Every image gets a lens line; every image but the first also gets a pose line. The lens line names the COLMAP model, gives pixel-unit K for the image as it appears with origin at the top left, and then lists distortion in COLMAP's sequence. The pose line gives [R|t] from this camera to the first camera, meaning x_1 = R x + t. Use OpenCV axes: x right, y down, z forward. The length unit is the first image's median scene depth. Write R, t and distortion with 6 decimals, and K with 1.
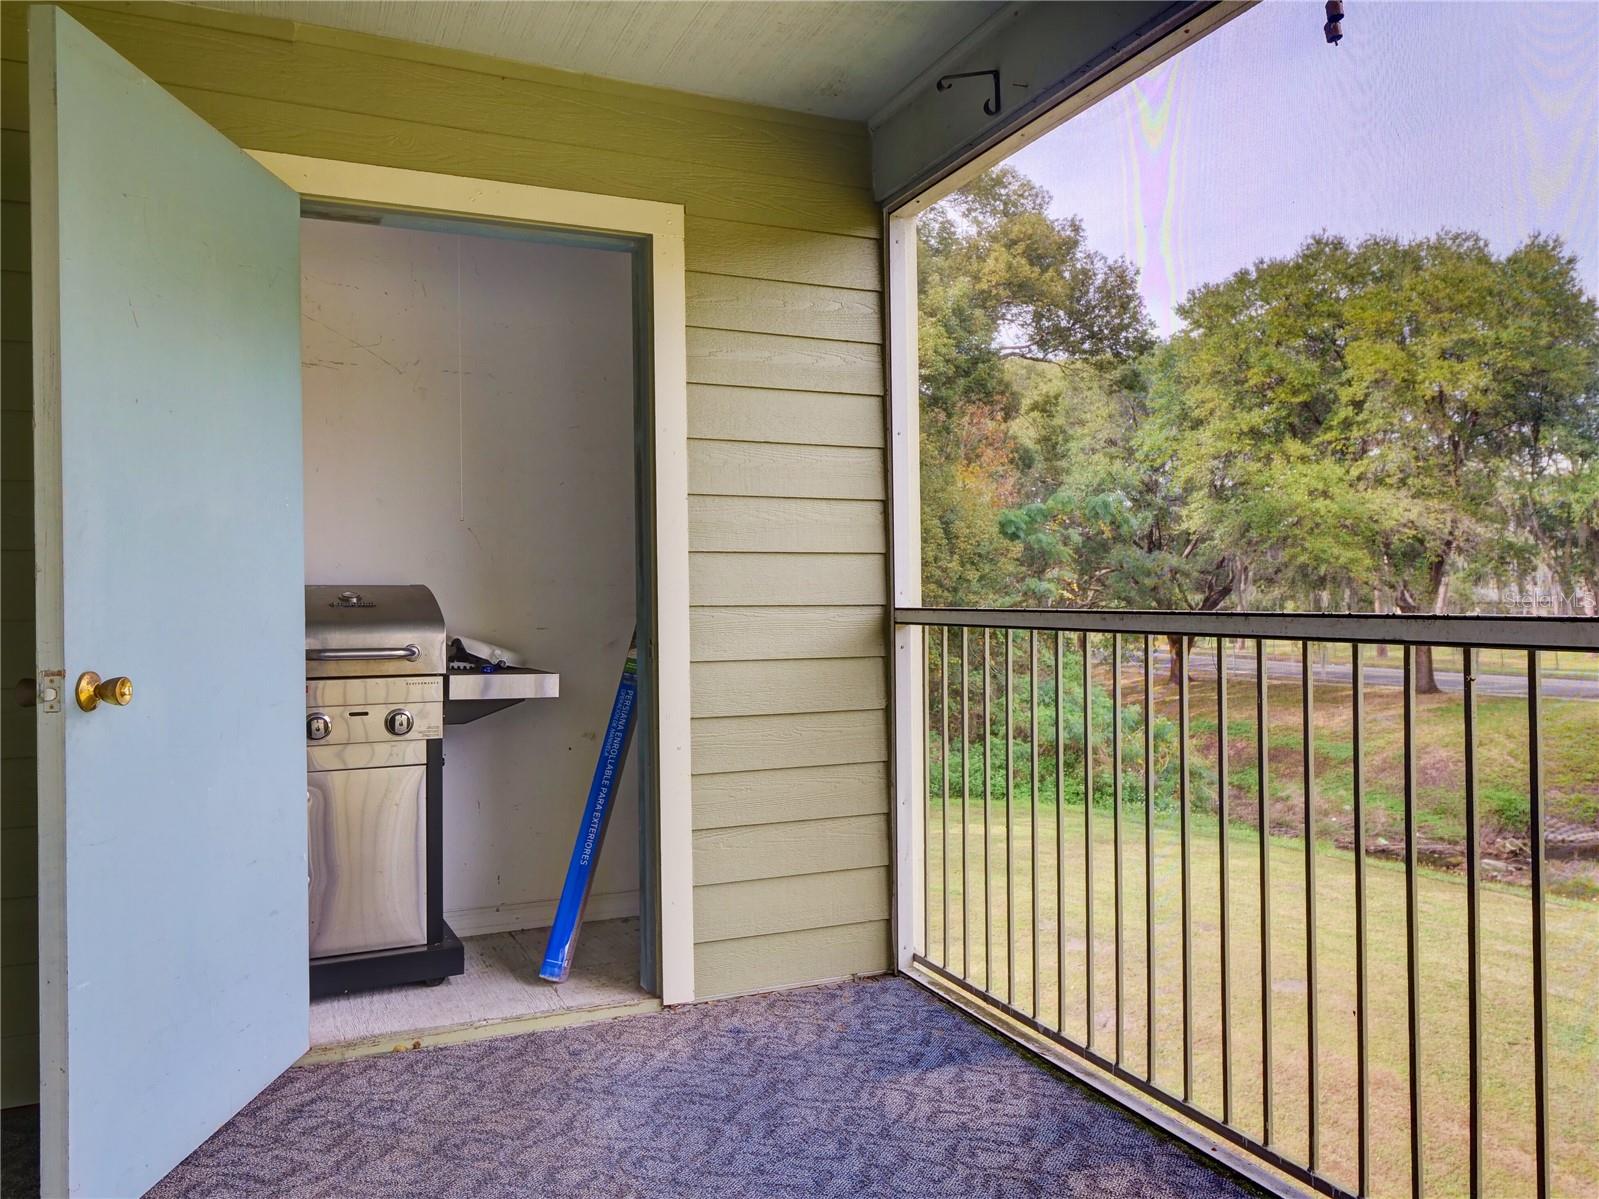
lens RADIAL K [[1204.4, 0, 799.5], [0, 1204.4, 599.5], [0, 0, 1]] dist [-0.002785, -0.001545]
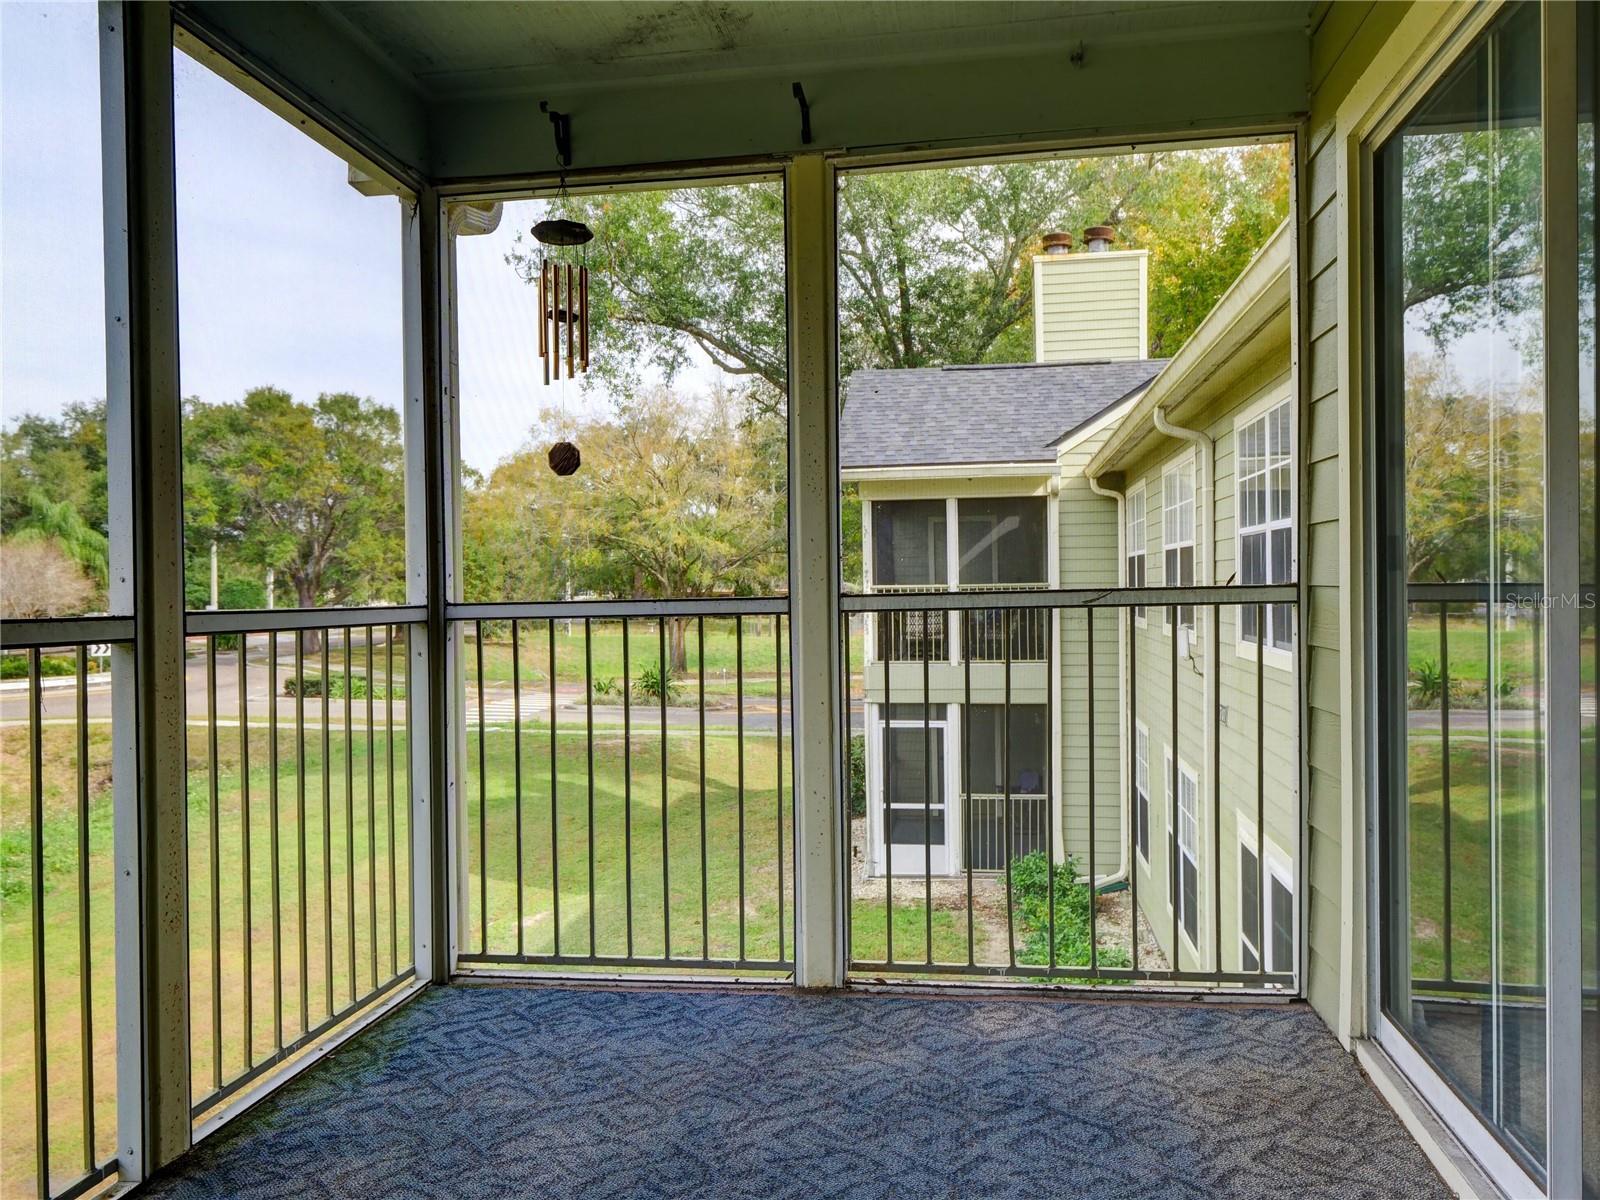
lens RADIAL K [[1260.7, 0, 800.0], [0, 1260.7, 600.0], [0, 0, 1]] dist [-0.002356, -0.004077]
pose [[-0.846310, 0.014424, 0.532495, -0.717226], [0.021921, 0.999730, 0.007760, 0.002179], [-0.532239, 0.018240, -0.846397, 1.729571]]
